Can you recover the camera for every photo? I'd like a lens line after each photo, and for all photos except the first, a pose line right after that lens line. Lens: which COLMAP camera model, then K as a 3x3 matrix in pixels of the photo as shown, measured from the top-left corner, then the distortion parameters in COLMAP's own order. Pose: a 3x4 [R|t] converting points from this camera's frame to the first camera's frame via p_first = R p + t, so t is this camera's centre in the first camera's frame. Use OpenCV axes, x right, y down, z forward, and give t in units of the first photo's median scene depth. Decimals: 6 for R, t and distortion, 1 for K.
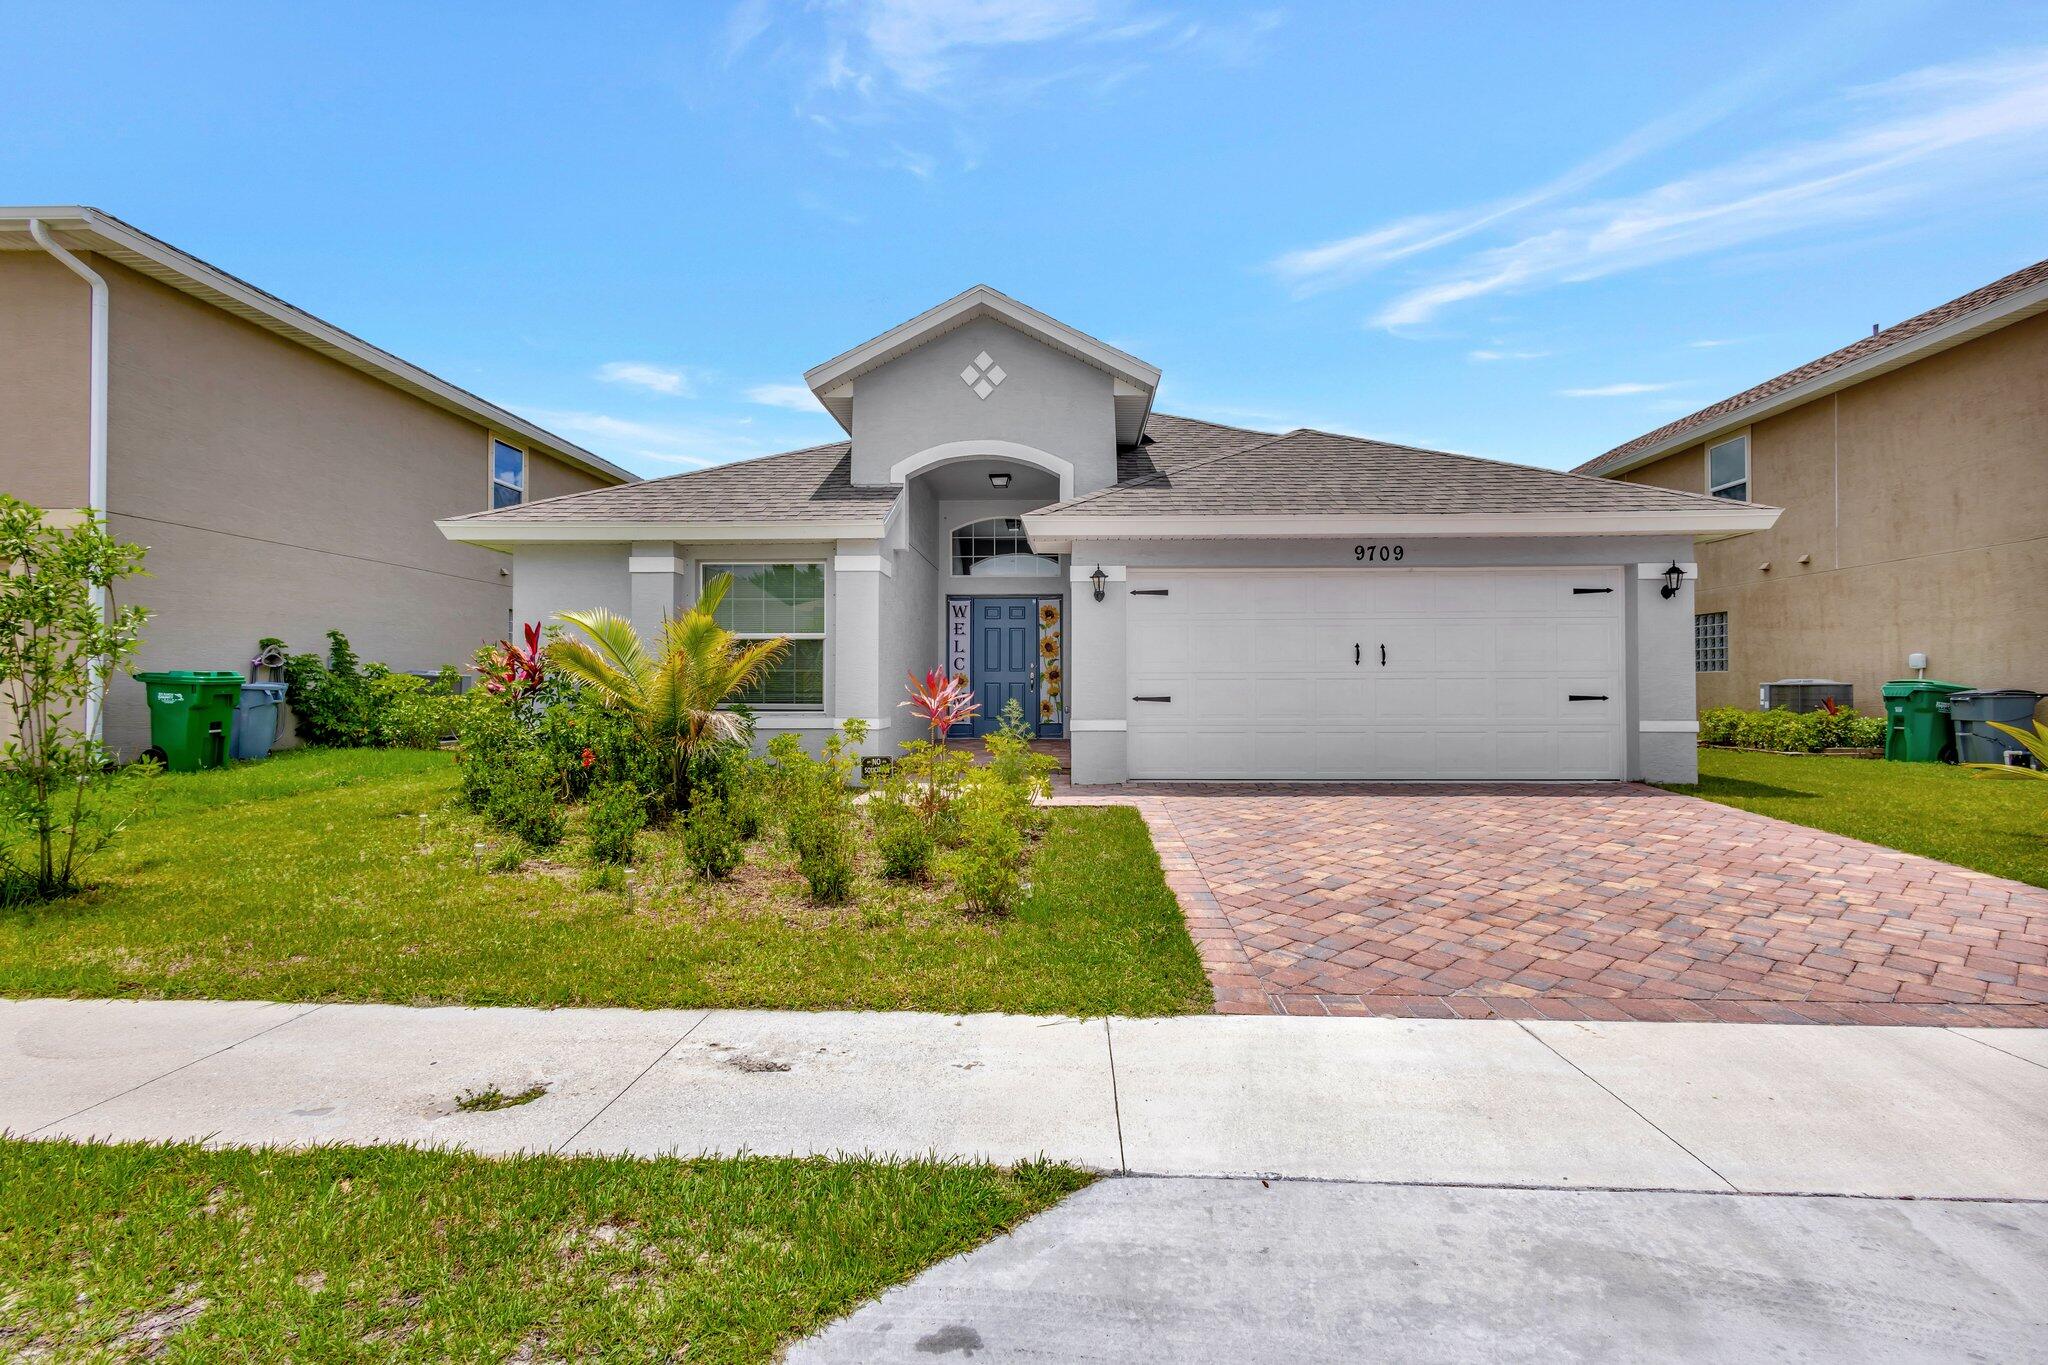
lens RADIAL K [[944.3, 0, 1035.7], [0, 944.3, 683.7], [0, 0, 1]] dist [0.009847, -0.000261]
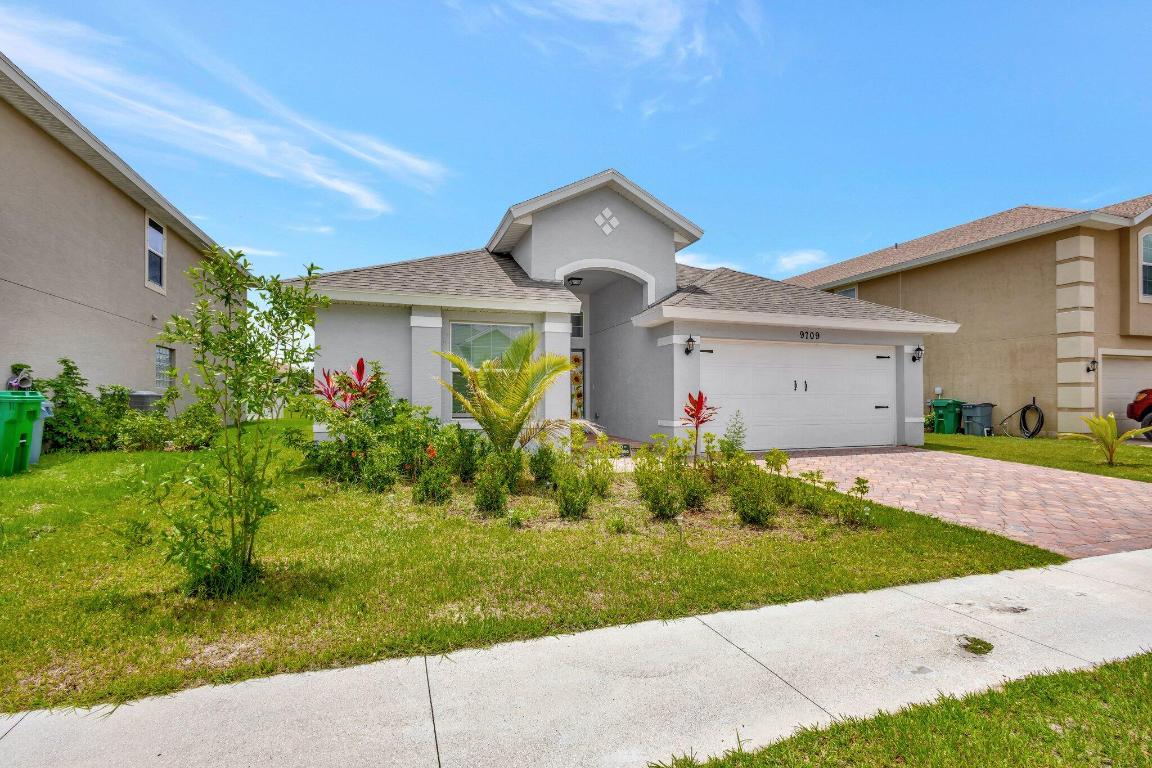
lens RADIAL K [[531.2, 0, 639.4], [0, 531.2, 398.6], [0, 0, 1]] dist [0.009847, -0.000261]
pose [[0.929221, 0.000755, 0.369523, -0.356306], [0.000542, 0.999994, -0.003406, -0.000392], [-0.369524, 0.003365, 0.929215, 0.080202]]
